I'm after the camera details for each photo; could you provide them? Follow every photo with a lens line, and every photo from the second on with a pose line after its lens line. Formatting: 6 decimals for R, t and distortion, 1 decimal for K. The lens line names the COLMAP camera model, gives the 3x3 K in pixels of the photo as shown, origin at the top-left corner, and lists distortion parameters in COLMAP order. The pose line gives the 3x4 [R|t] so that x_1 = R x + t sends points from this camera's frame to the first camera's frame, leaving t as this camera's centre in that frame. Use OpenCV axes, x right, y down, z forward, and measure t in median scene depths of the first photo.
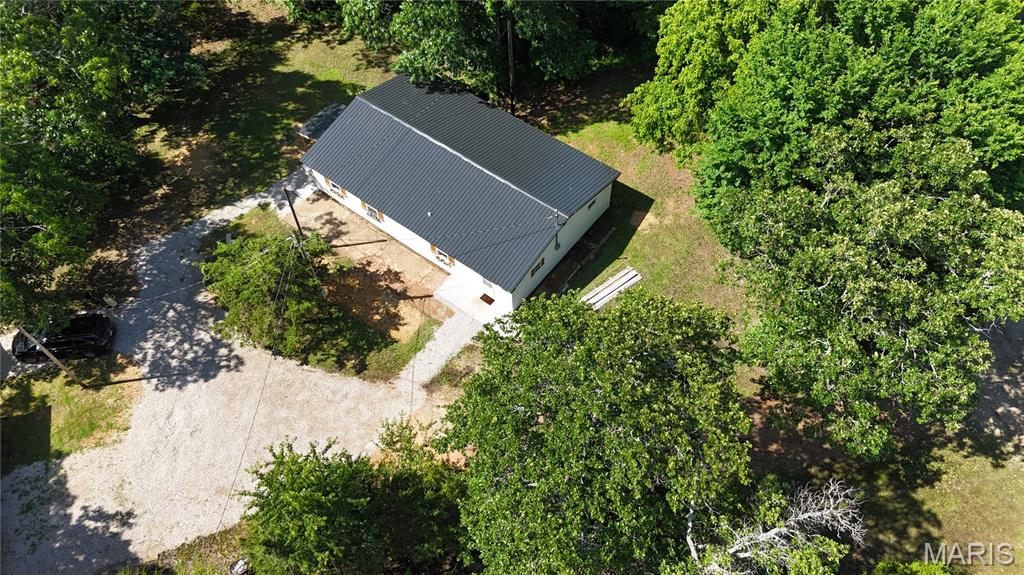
lens RADIAL K [[755.4, 0, 516.0], [0, 755.4, 291.3], [0, 0, 1]] dist [0.085850, -0.083993]
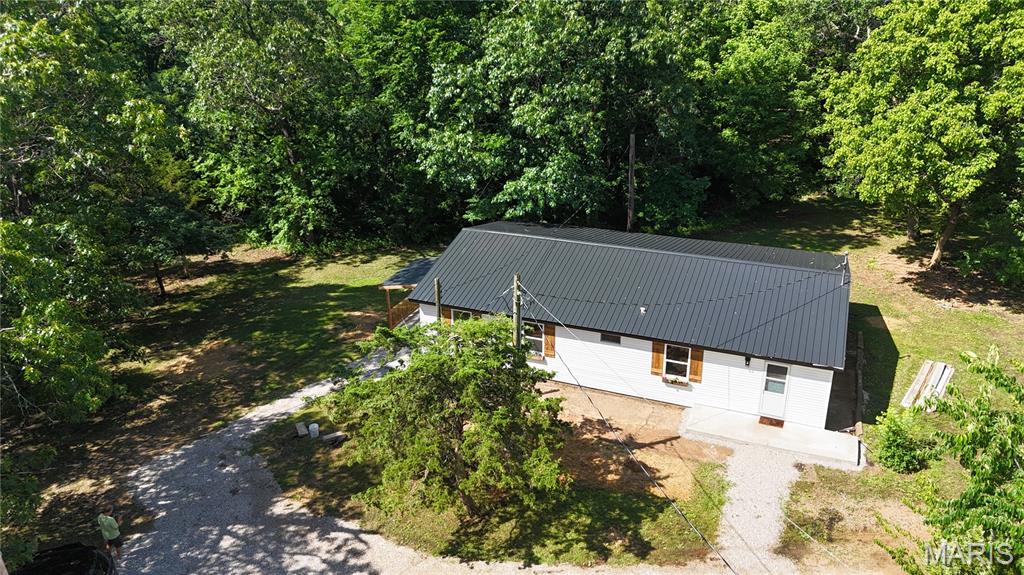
lens RADIAL K [[755.4, 0, 516.0], [0, 755.4, 291.3], [0, 0, 1]] dist [0.085850, -0.083993]
pose [[0.964890, -0.103955, 0.241205, -0.342929], [0.216939, 0.833133, -0.508751, 0.174864], [-0.148069, 0.543215, 0.826434, 0.429212]]
